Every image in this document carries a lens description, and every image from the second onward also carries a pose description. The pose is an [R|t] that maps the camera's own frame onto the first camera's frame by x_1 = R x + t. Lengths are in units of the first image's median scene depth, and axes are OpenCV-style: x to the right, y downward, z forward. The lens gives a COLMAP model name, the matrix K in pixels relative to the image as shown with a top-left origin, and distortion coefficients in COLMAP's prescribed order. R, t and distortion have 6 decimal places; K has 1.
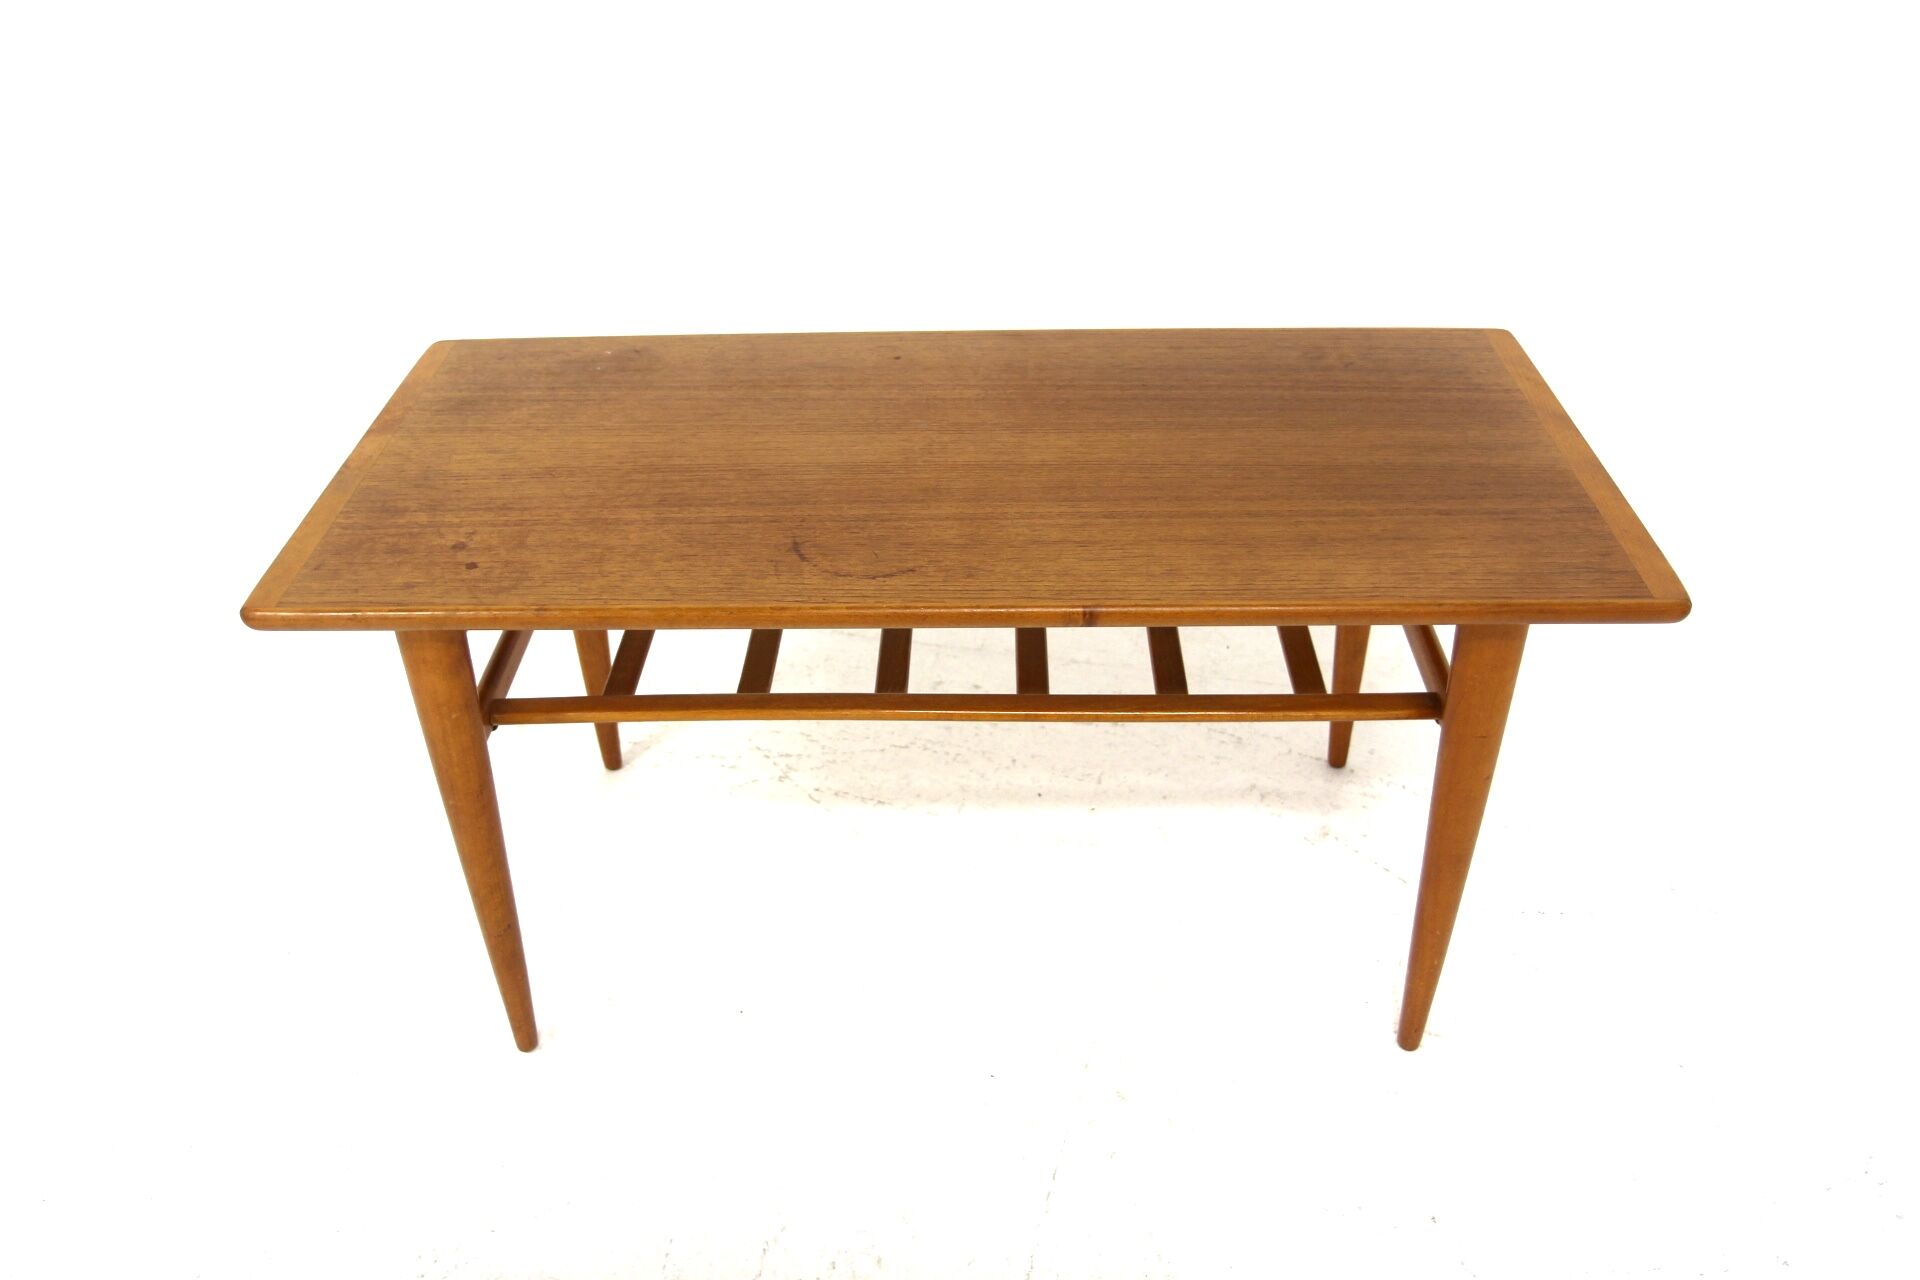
lens RADIAL K [[1468.9, 0, 961.7], [0, 1468.9, 655.2], [0, 0, 1]] dist [-0.087466, 0.005656]
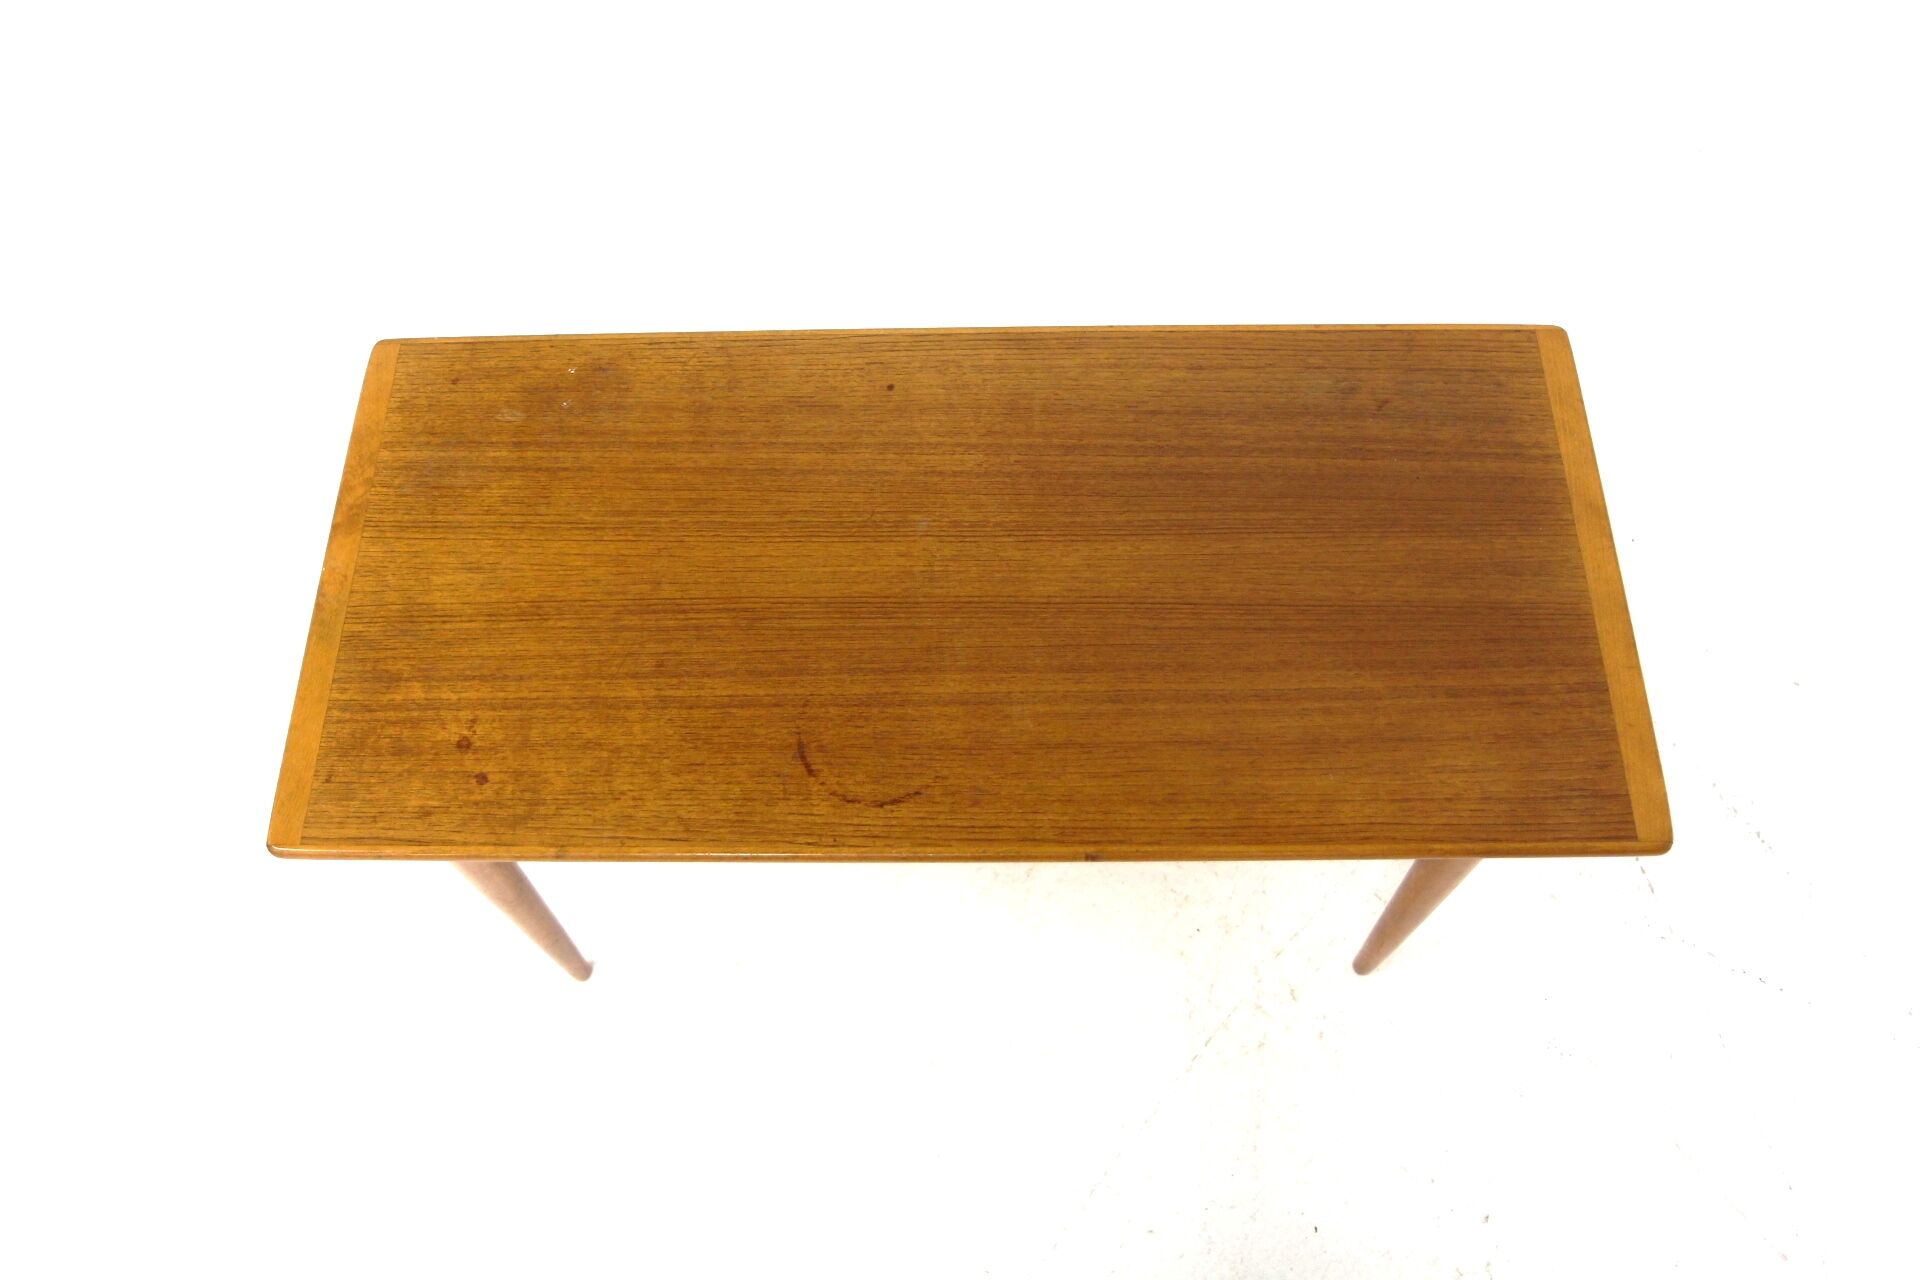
lens RADIAL K [[1468.9, 0, 956.0], [0, 1468.9, 637.4], [0, 0, 1]] dist [-0.087466, 0.005656]
pose [[0.999928, -0.011277, 0.003979, -0.009789], [0.008149, 0.886056, 0.463507, -0.572608], [-0.008752, -0.463441, 0.886084, 0.137693]]
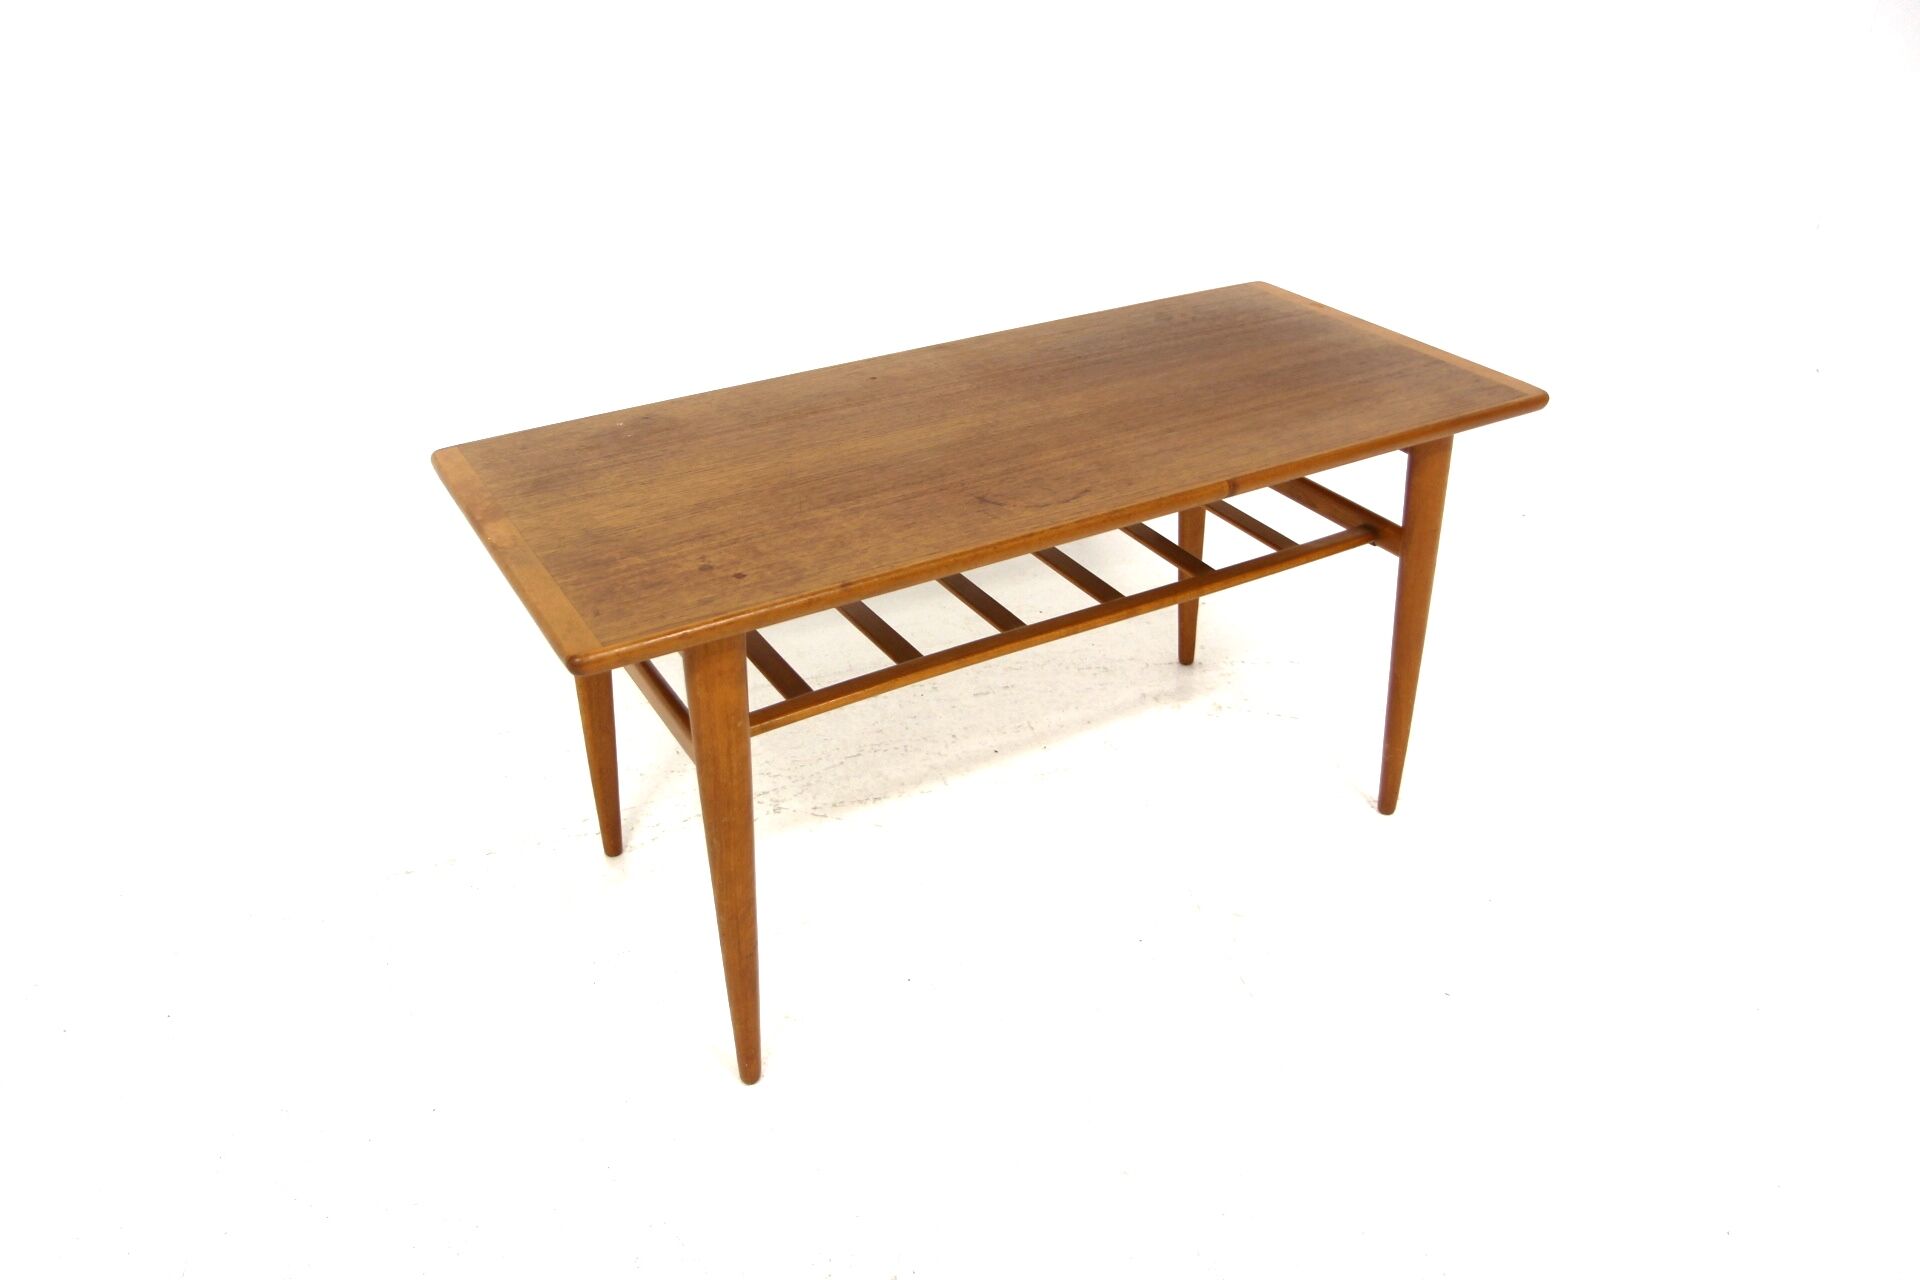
lens RADIAL K [[1468.9, 0, 961.9], [0, 1468.9, 631.3], [0, 0, 1]] dist [-0.087466, 0.005656]
pose [[0.860402, -0.251700, 0.443119, -0.642463], [0.302850, 0.951860, -0.047368, 0.074461], [-0.409865, 0.174954, 0.895210, -0.035802]]
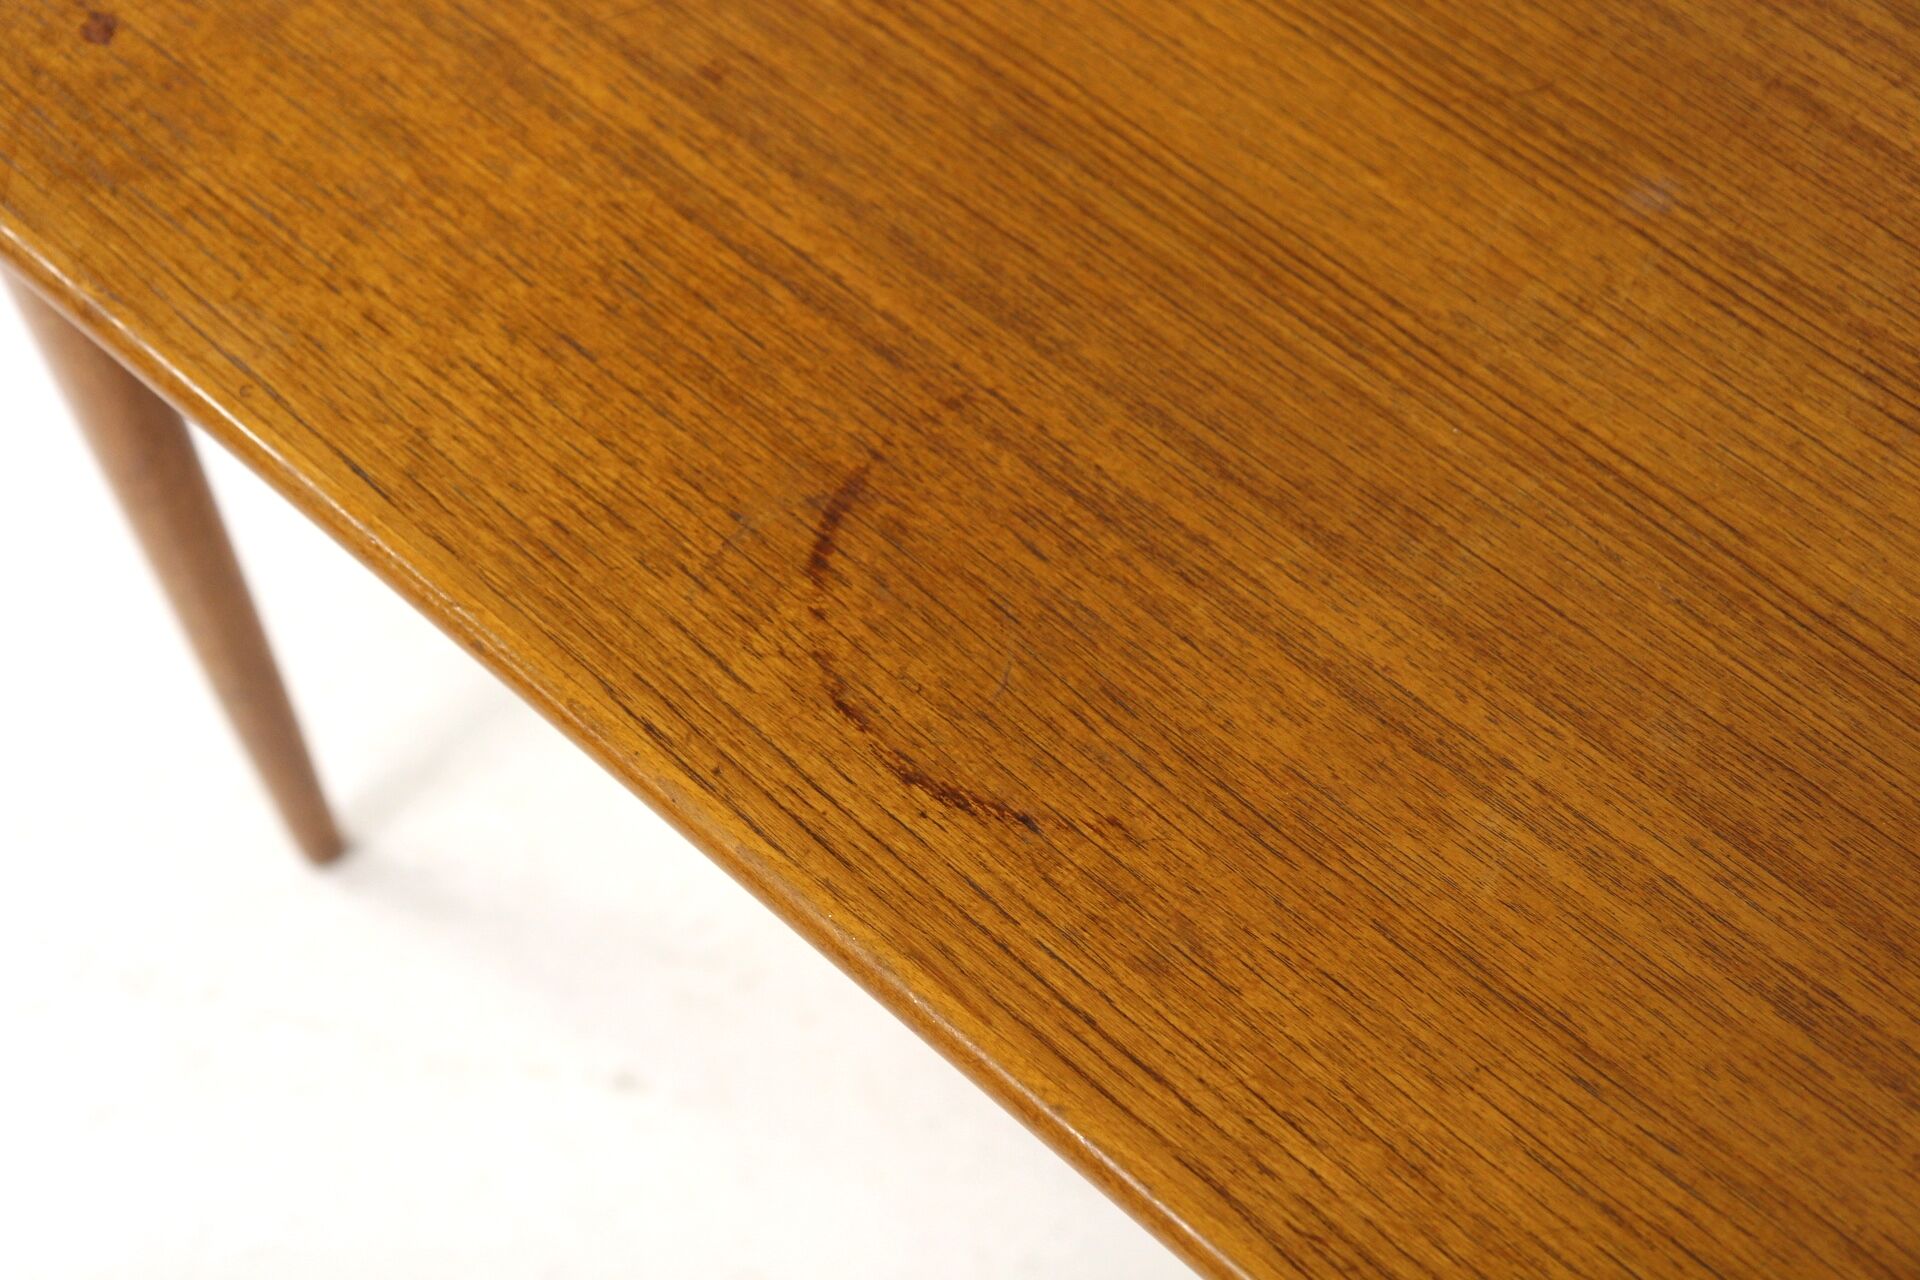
lens RADIAL K [[2935.4, 0, 954.6], [0, 2935.4, 643.6], [0, 0, 1]] dist [0.089934, 0.000000]
pose [[0.750129, 0.575648, -0.325478, 0.119362], [-0.384037, 0.779894, 0.494248, -0.348394], [0.538352, -0.245754, 0.806091, 0.471246]]
